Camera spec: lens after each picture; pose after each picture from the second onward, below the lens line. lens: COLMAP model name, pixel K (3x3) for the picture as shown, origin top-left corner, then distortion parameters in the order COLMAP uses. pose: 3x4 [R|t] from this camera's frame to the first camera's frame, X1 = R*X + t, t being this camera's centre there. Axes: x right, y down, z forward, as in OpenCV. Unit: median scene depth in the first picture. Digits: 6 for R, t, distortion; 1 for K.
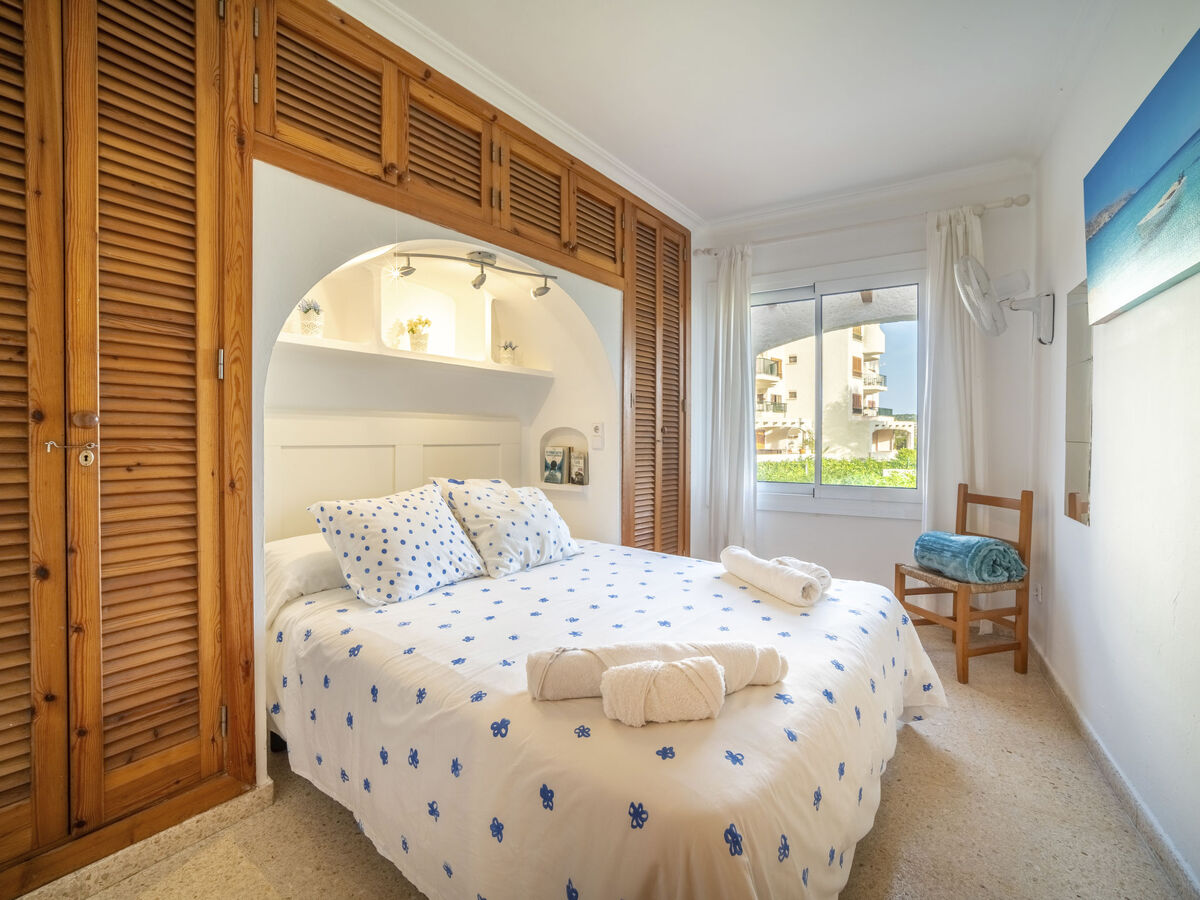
lens RADIAL K [[504.6, 0, 600.0], [0, 504.6, 450.0], [0, 0, 1]] dist [-0.000179, 0.000573]
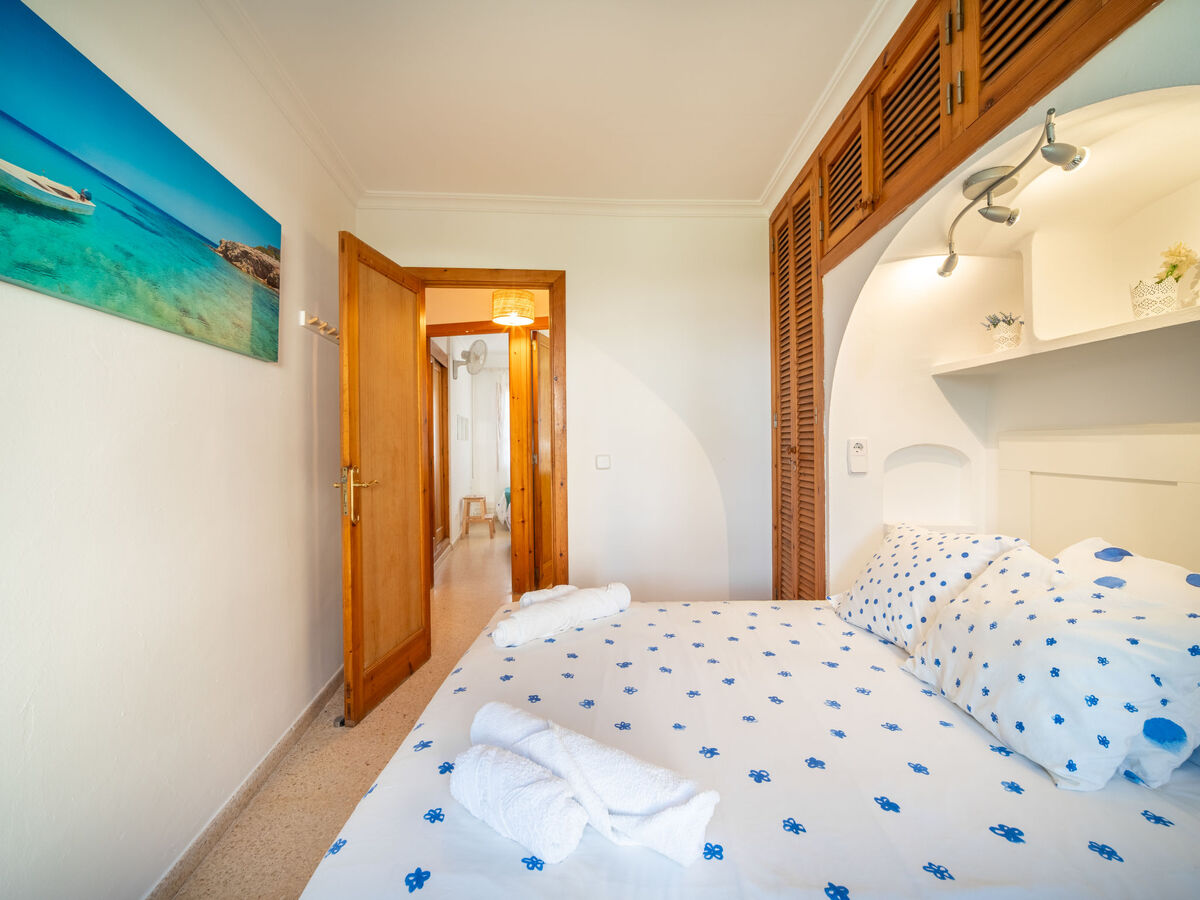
lens RADIAL K [[548.4, 0, 604.1], [0, 548.4, 440.9], [0, 0, 1]] dist [-0.024162, 0.000750]
pose [[-0.810370, -0.002413, -0.585914, 0.647295], [-0.005606, 0.999978, 0.003635, -0.071905], [0.585892, 0.006231, -0.810365, 1.529867]]
